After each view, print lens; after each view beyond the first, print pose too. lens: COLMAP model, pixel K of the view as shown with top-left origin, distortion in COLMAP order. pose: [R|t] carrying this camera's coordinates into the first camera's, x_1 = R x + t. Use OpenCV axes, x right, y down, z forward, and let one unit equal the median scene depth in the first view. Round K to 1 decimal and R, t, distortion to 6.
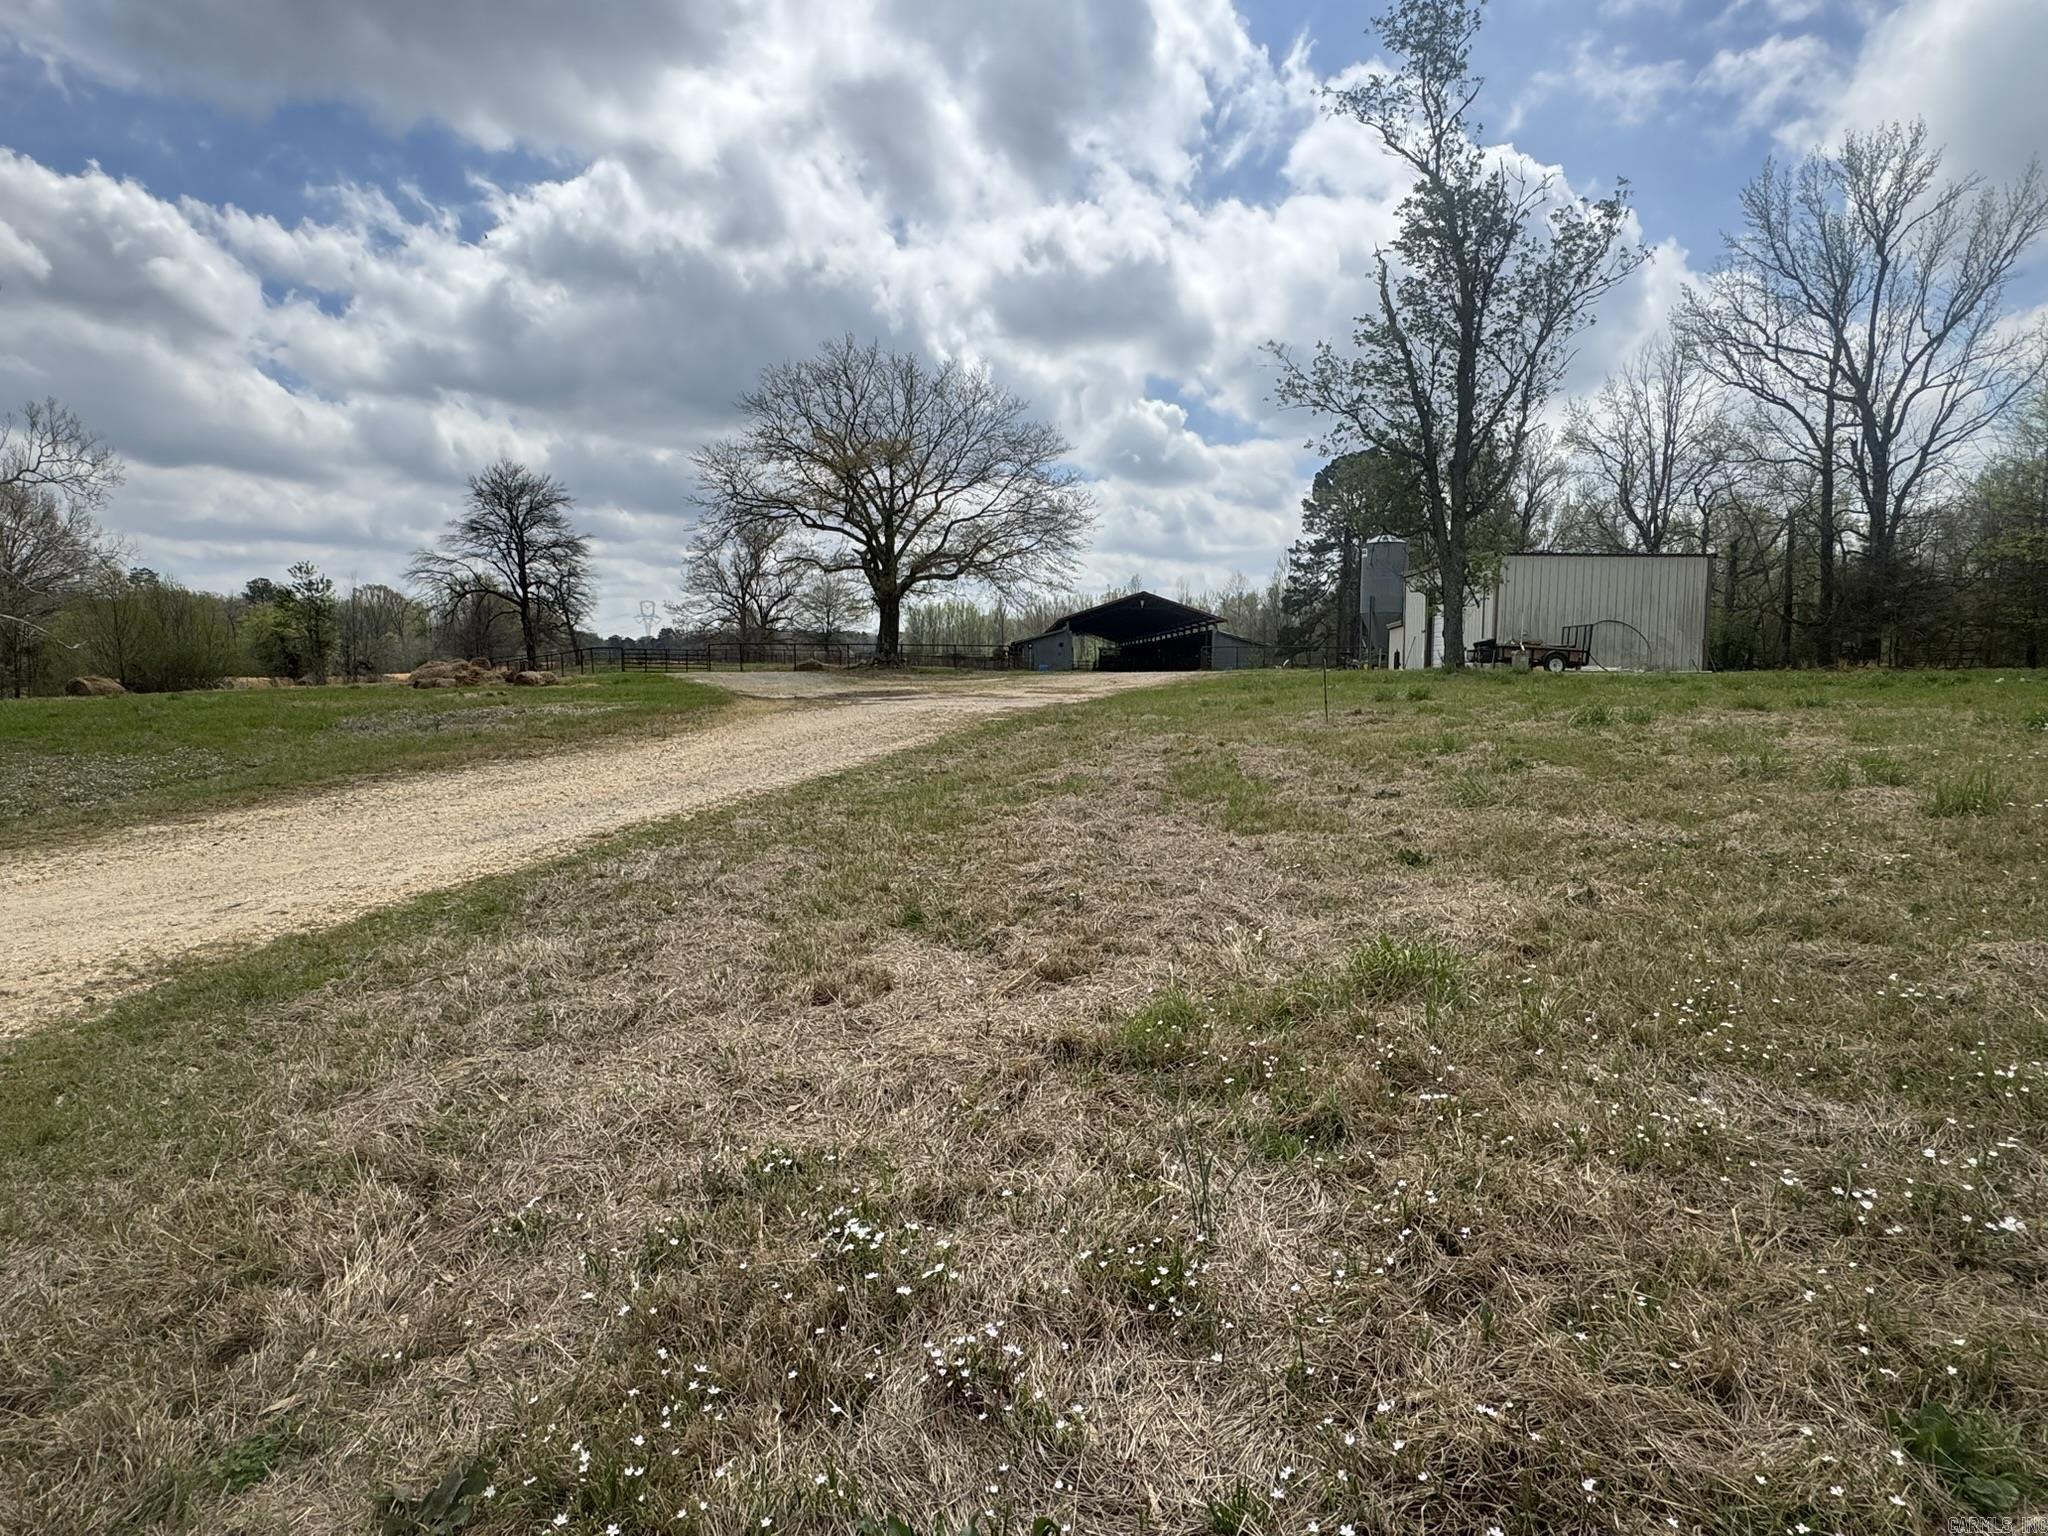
lens RADIAL K [[1126.7, 0, 1026.0], [0, 1126.7, 758.0], [0, 0, 1]] dist [0.001811, -0.000313]
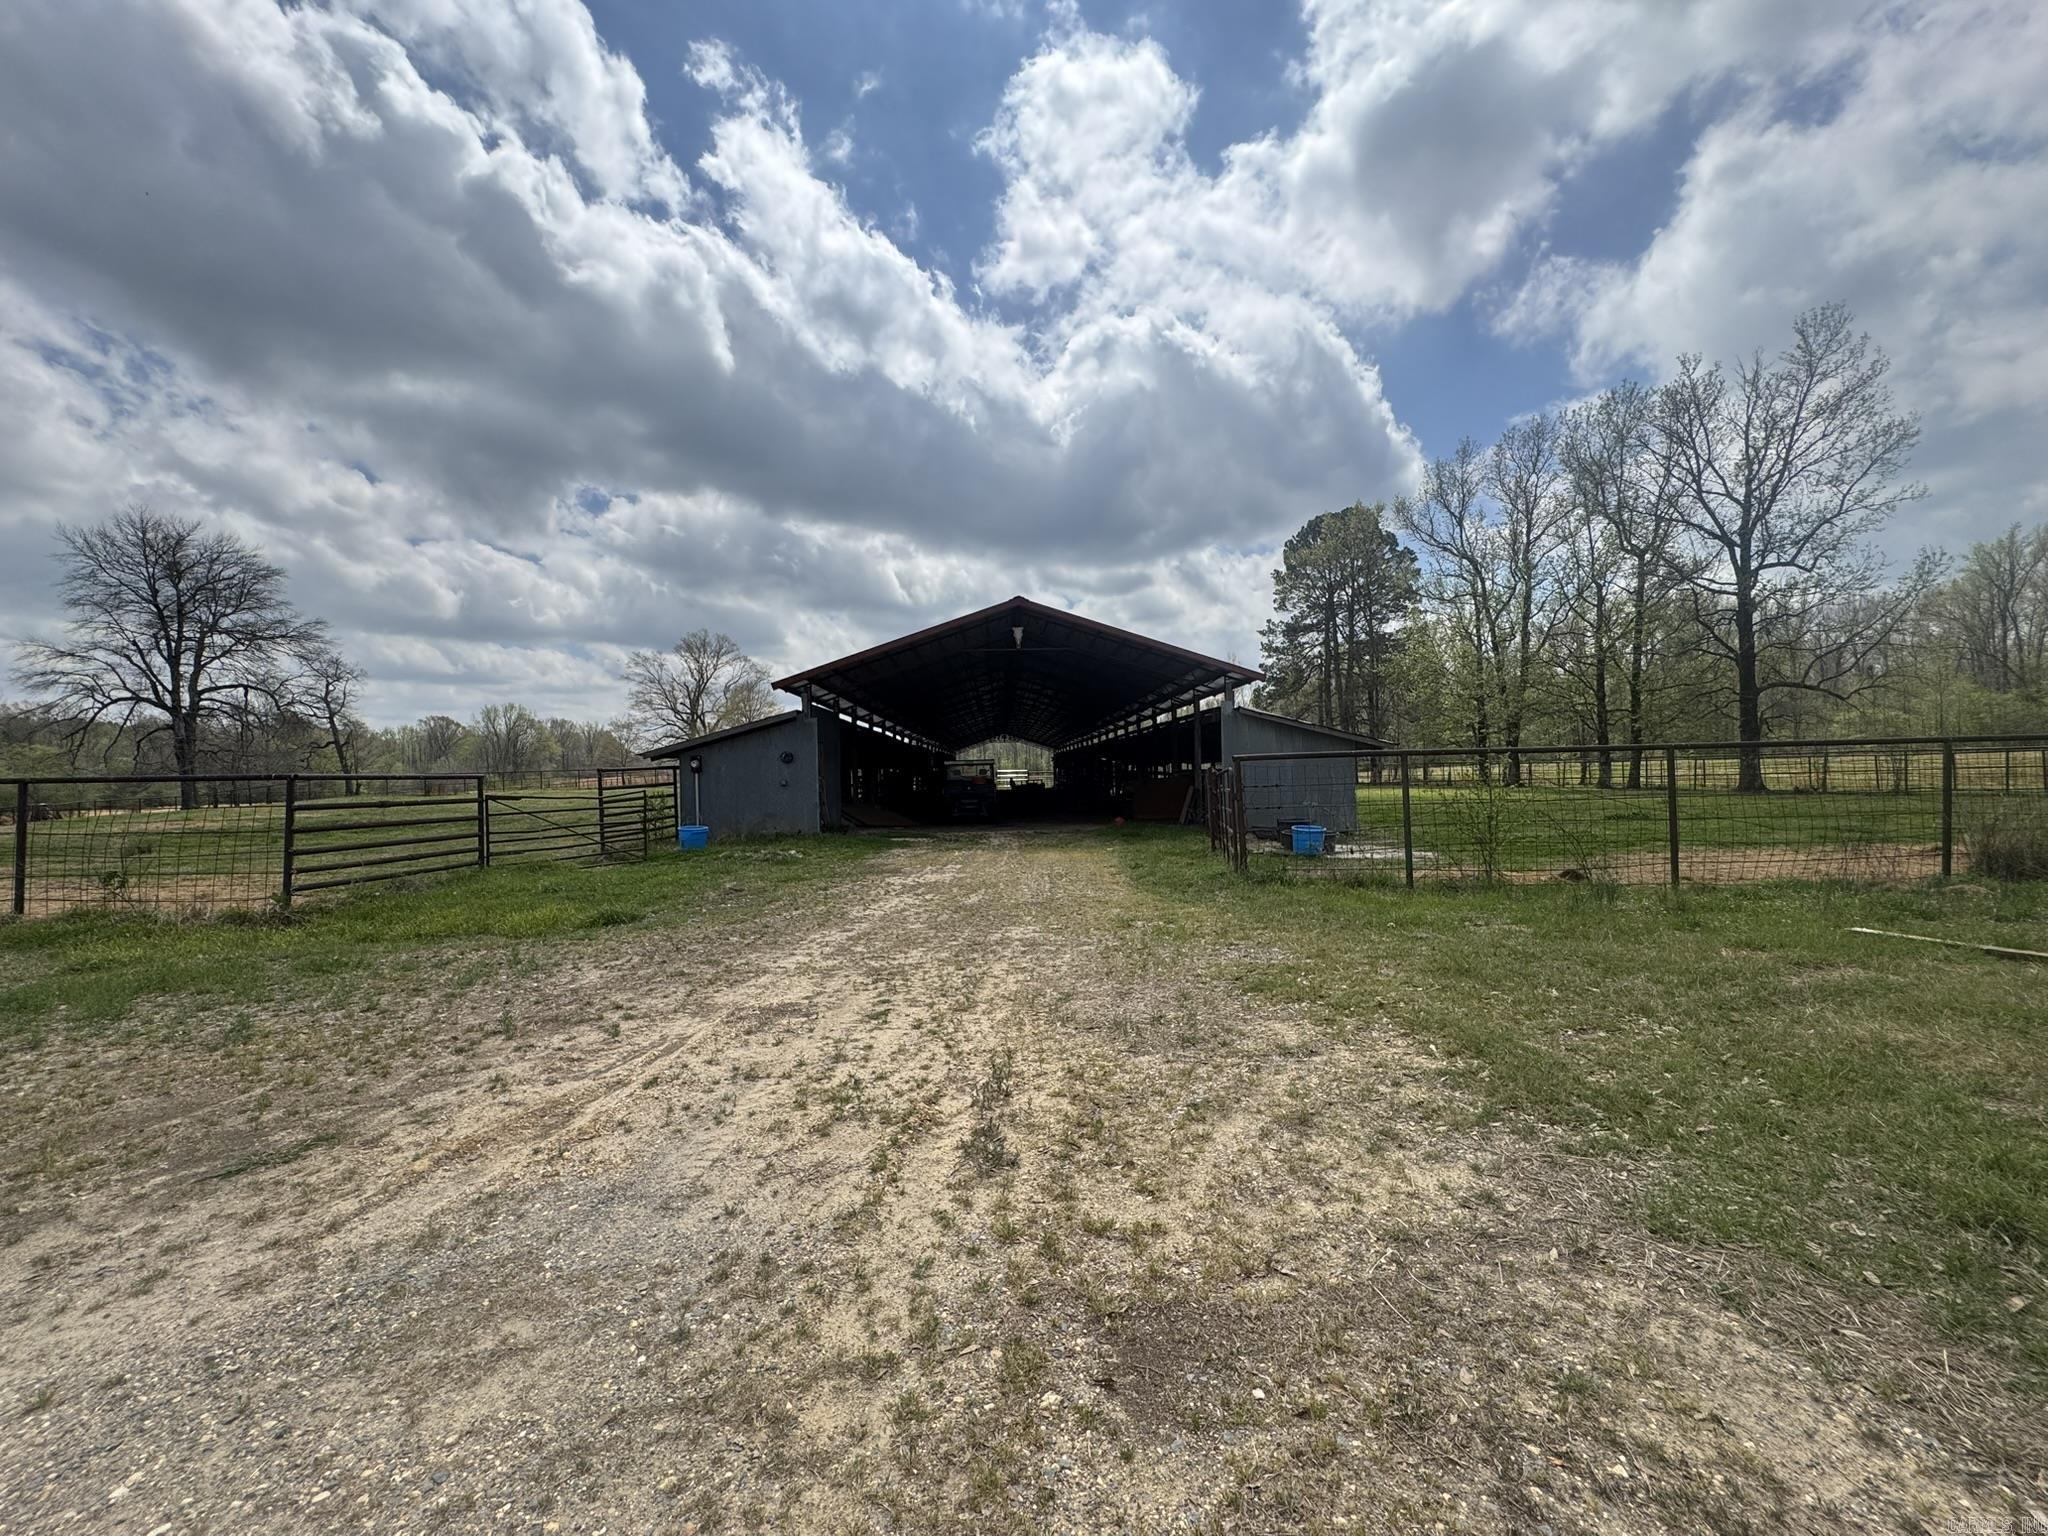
lens RADIAL K [[813.3, 0, 1009.6], [0, 813.3, 760.3], [0, 0, 1]] dist [-0.003276, 0.000234]
pose [[0.999509, -0.027041, -0.015814, 0.056938], [0.025497, 0.995539, -0.090845, -0.041053], [0.018200, 0.090398, 0.995739, 0.410481]]
